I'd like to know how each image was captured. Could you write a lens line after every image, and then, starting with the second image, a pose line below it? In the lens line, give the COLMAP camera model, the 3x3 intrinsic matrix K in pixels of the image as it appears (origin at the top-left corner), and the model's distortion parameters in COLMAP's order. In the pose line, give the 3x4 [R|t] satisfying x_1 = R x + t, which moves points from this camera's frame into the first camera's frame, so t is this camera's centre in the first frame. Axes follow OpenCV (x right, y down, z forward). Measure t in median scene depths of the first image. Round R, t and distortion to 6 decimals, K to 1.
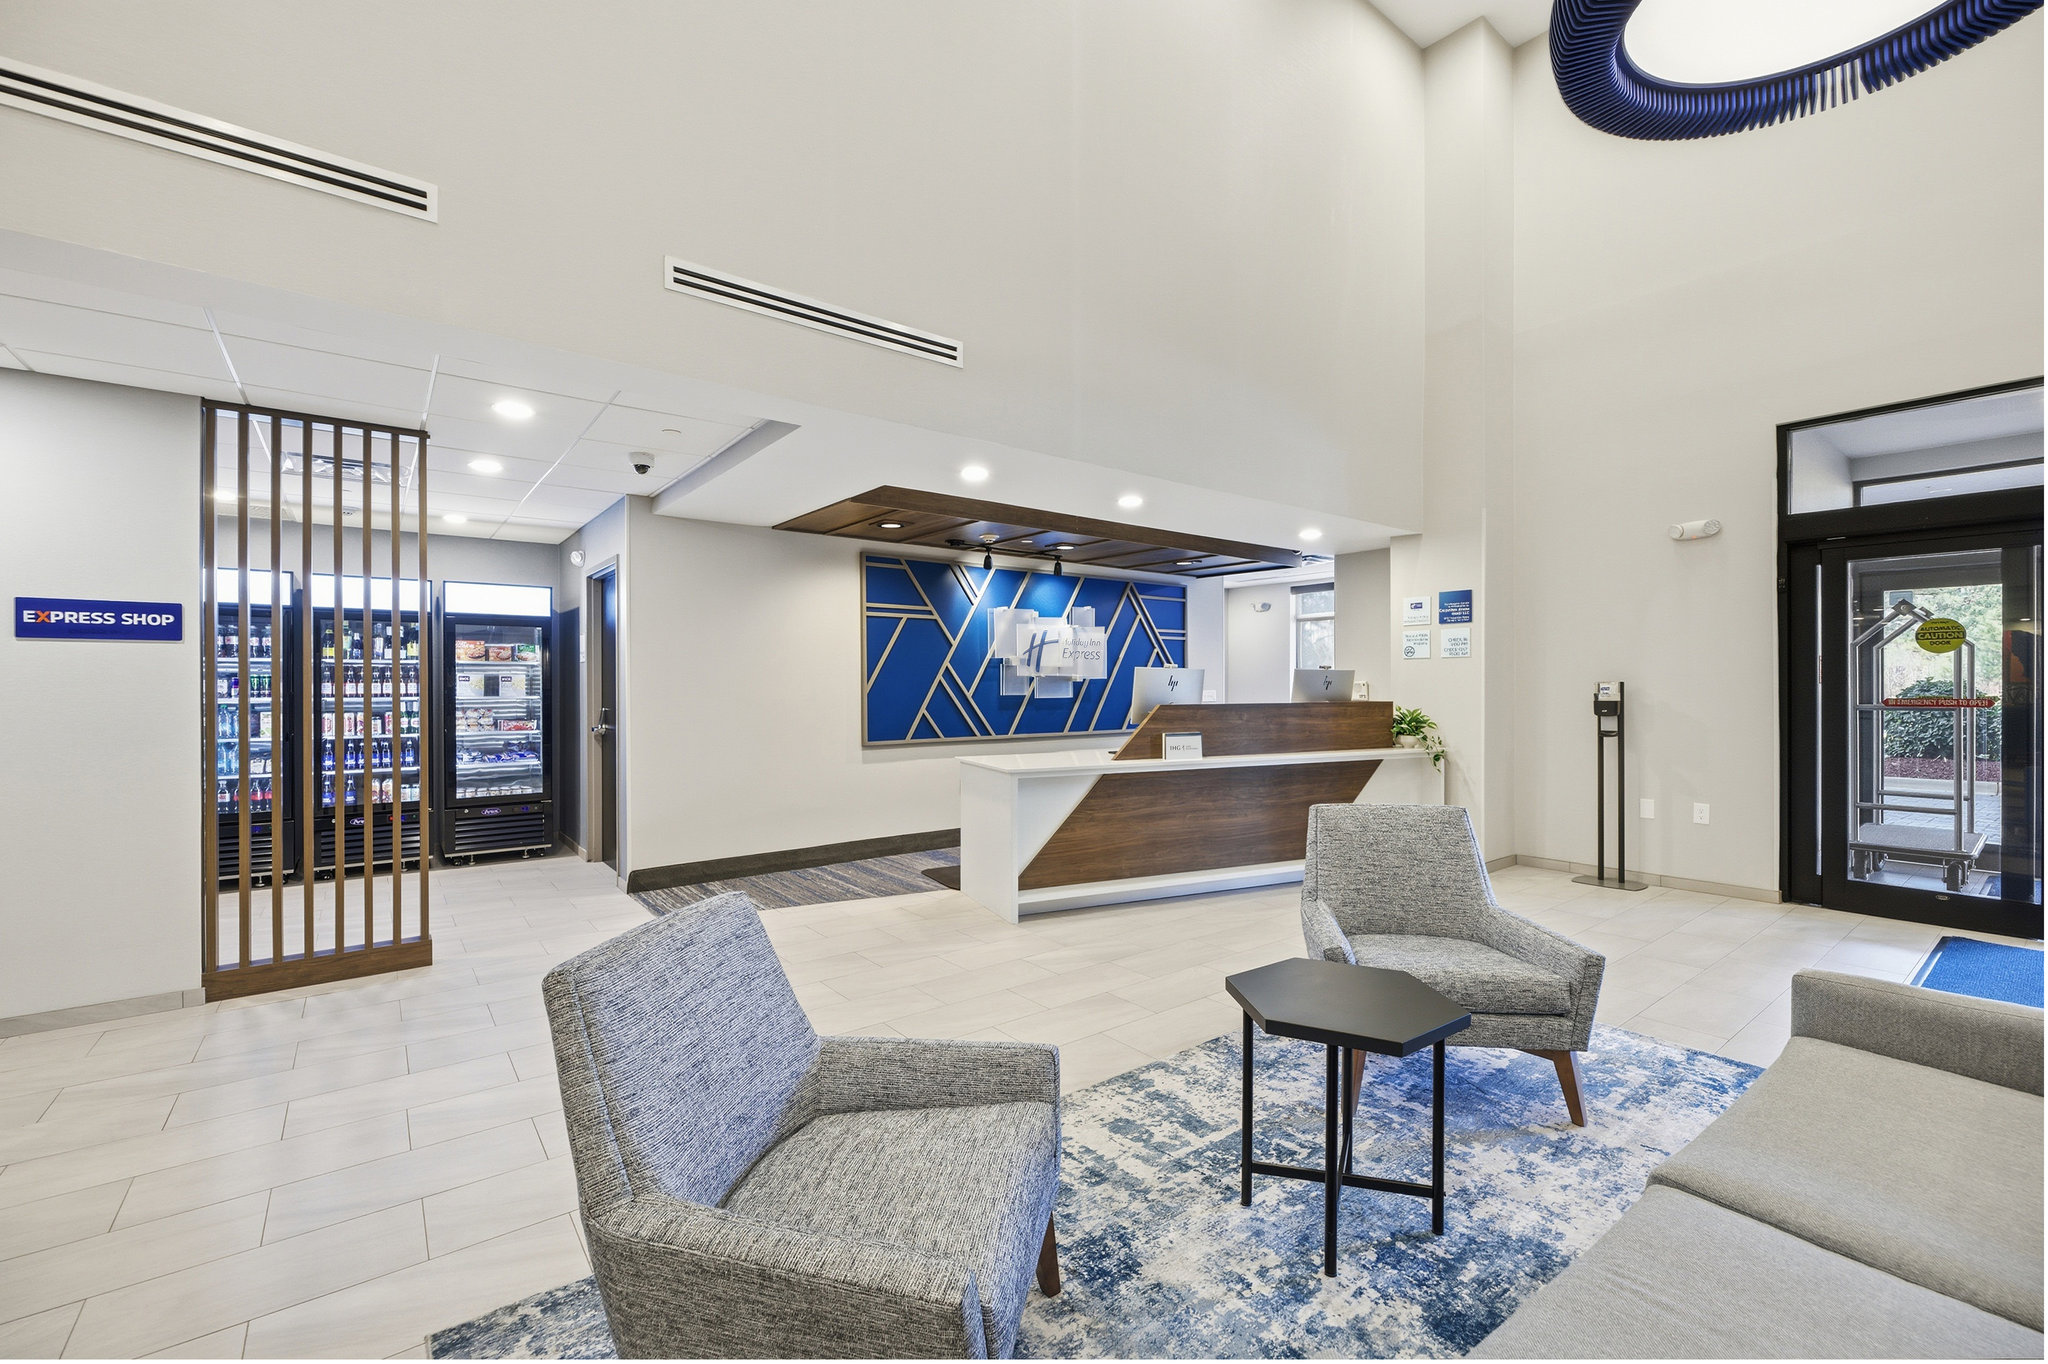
lens RADIAL K [[846.6, 0, 1026.8], [0, 846.6, 689.8], [0, 0, 1]] dist [-0.001426, -0.000525]
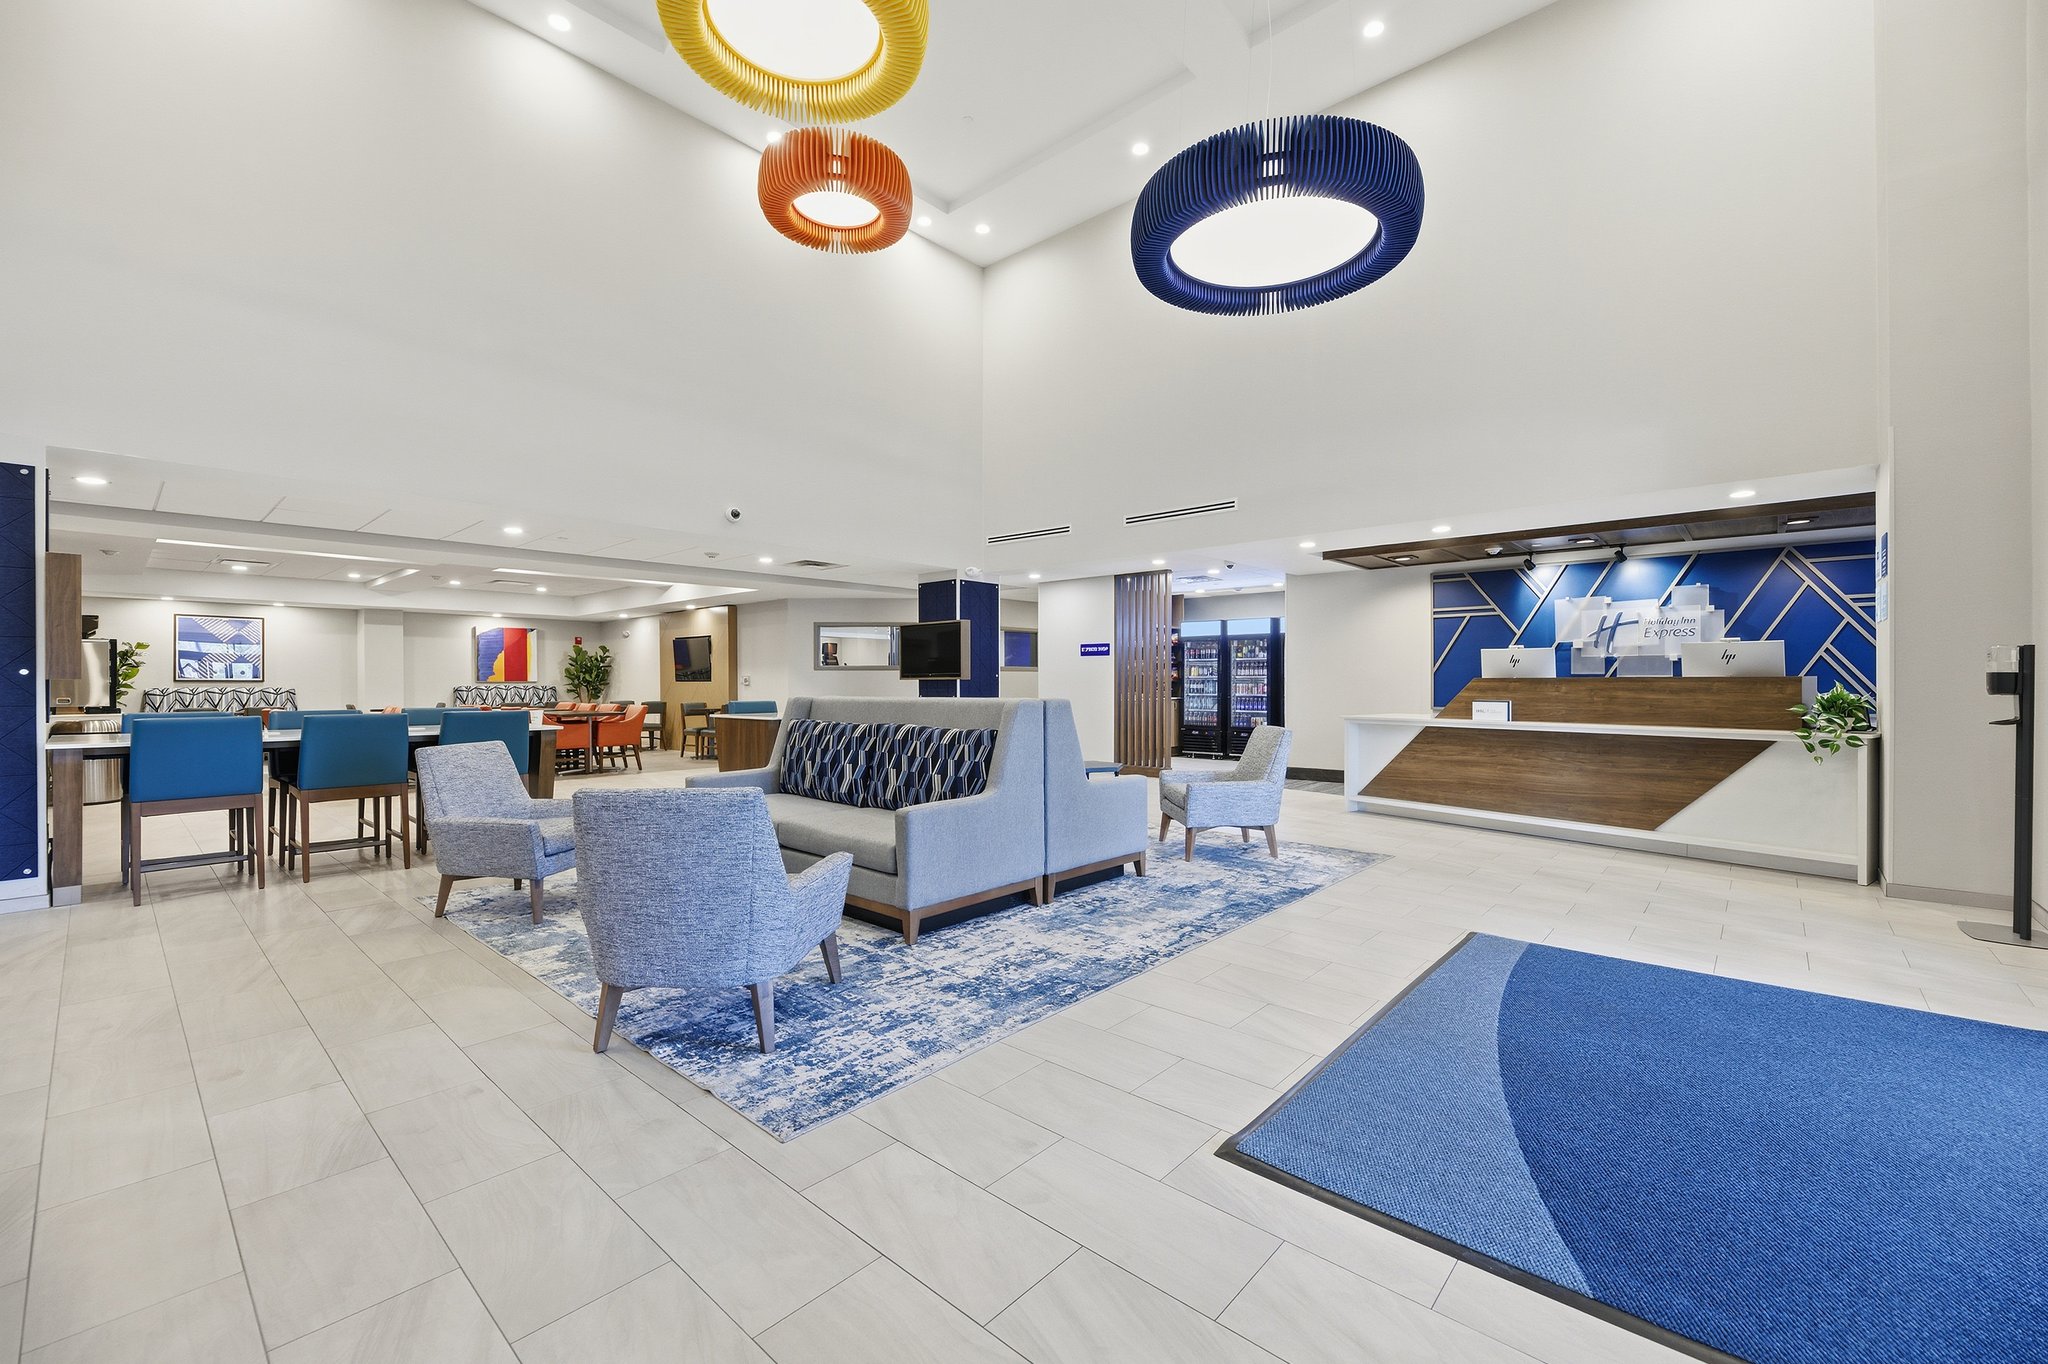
lens RADIAL K [[832.6, 0, 1036.4], [0, 832.6, 686.3], [0, 0, 1]] dist [-0.006341, -0.000464]
pose [[0.196370, 0.007830, -0.980499, 1.305630], [-0.001404, 0.999969, 0.007704, 0.021999], [0.980529, -0.000136, 0.196375, 0.092993]]
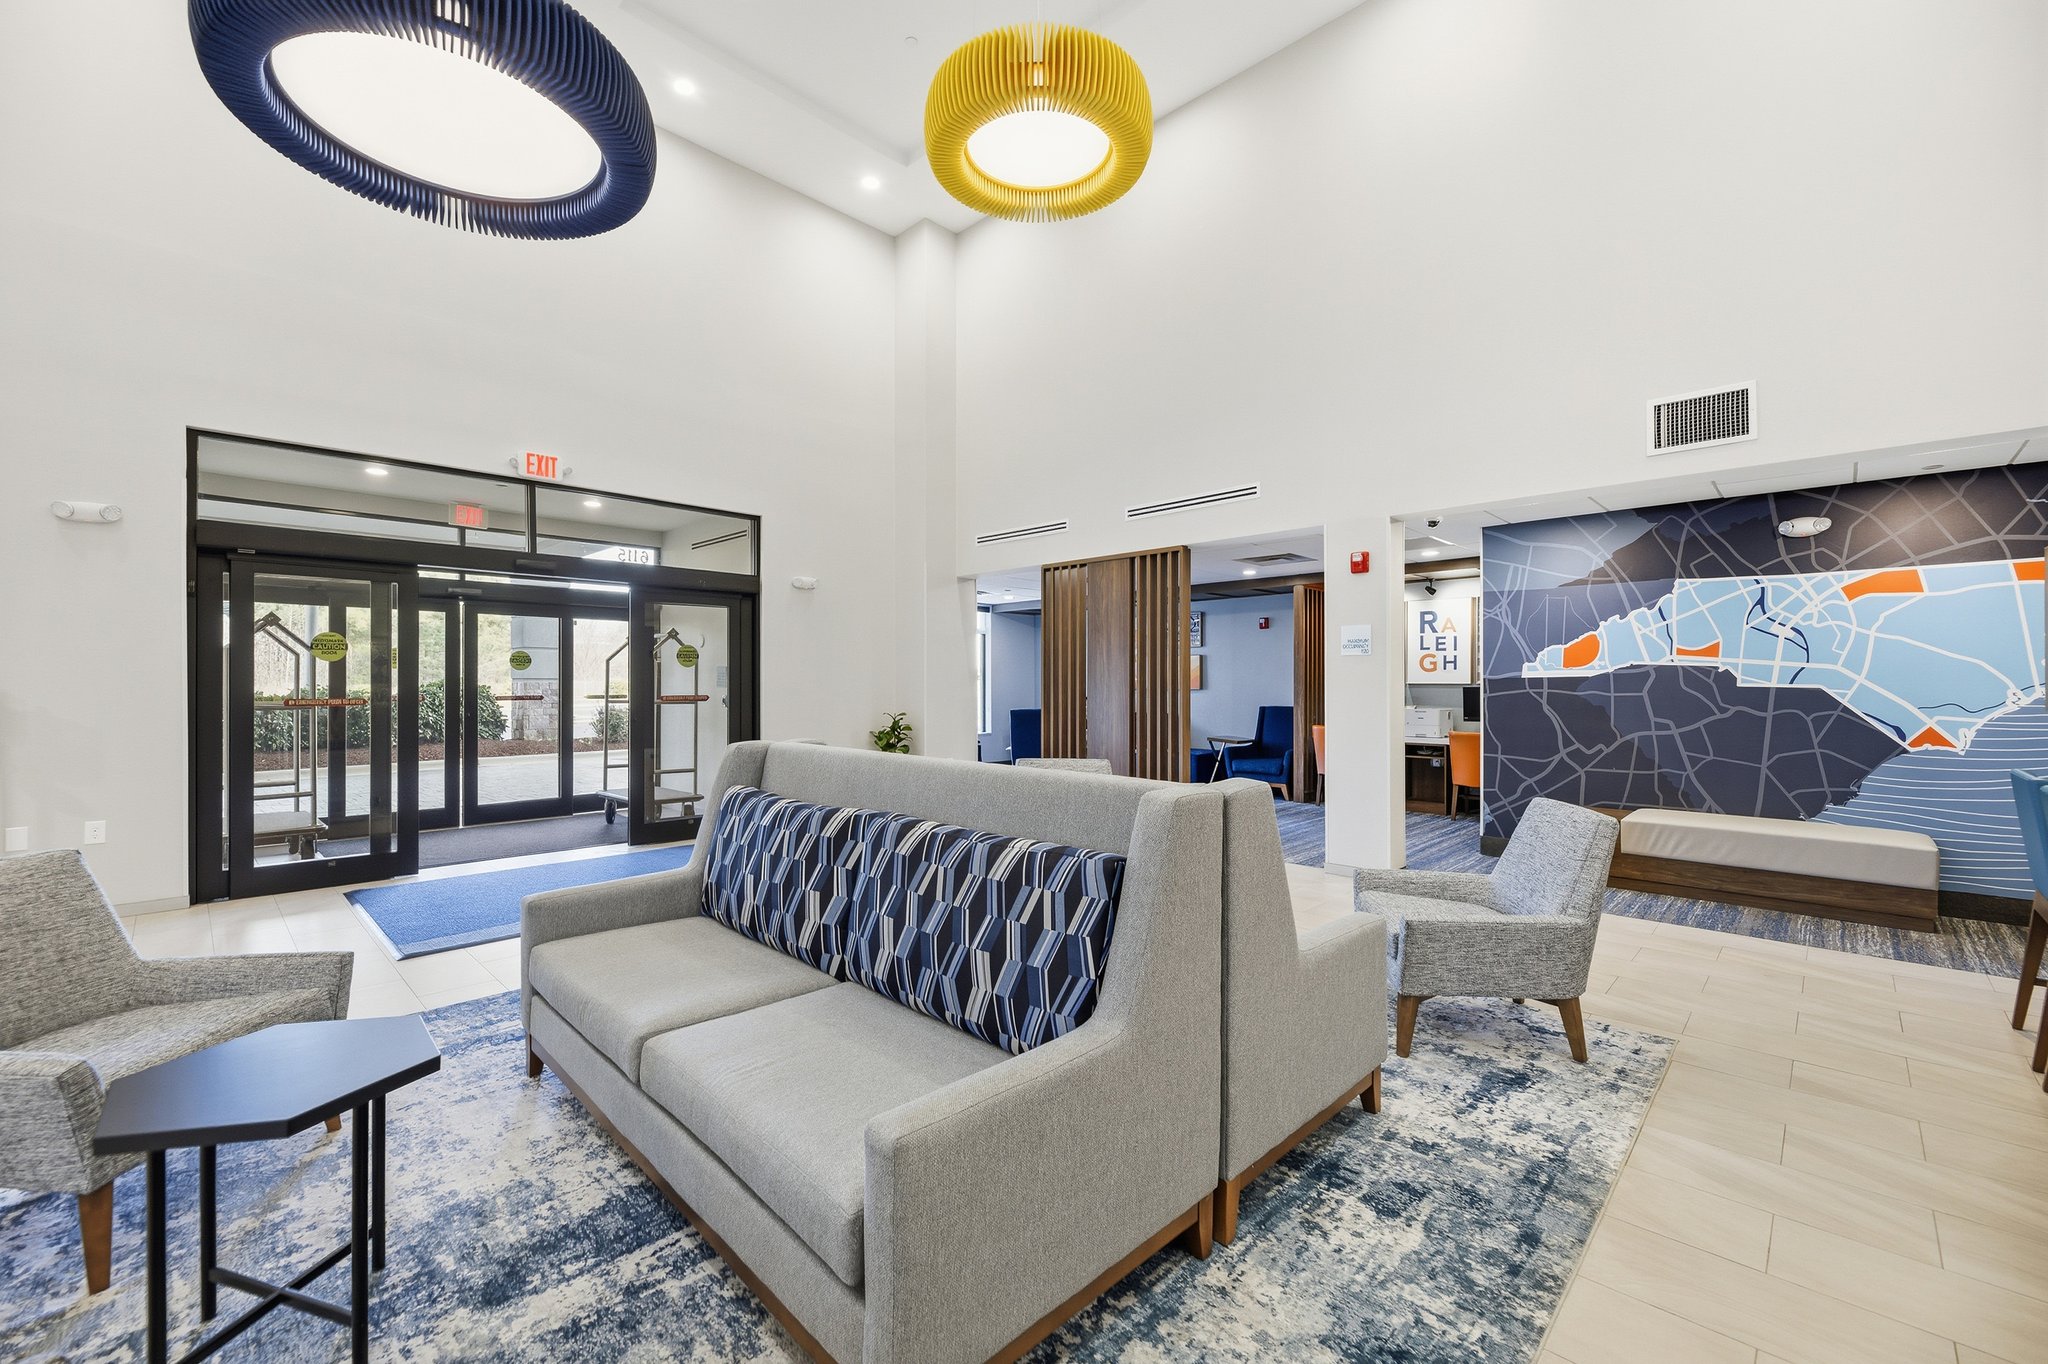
lens RADIAL K [[832.6, 0, 1018.7], [0, 832.6, 682.0], [0, 0, 1]] dist [-0.006341, -0.000464]
pose [[-0.132263, 0.007323, 0.991188, -0.203200], [0.006055, 0.999960, -0.006580, -0.000126], [-0.991196, 0.005131, -0.132302, 0.160263]]
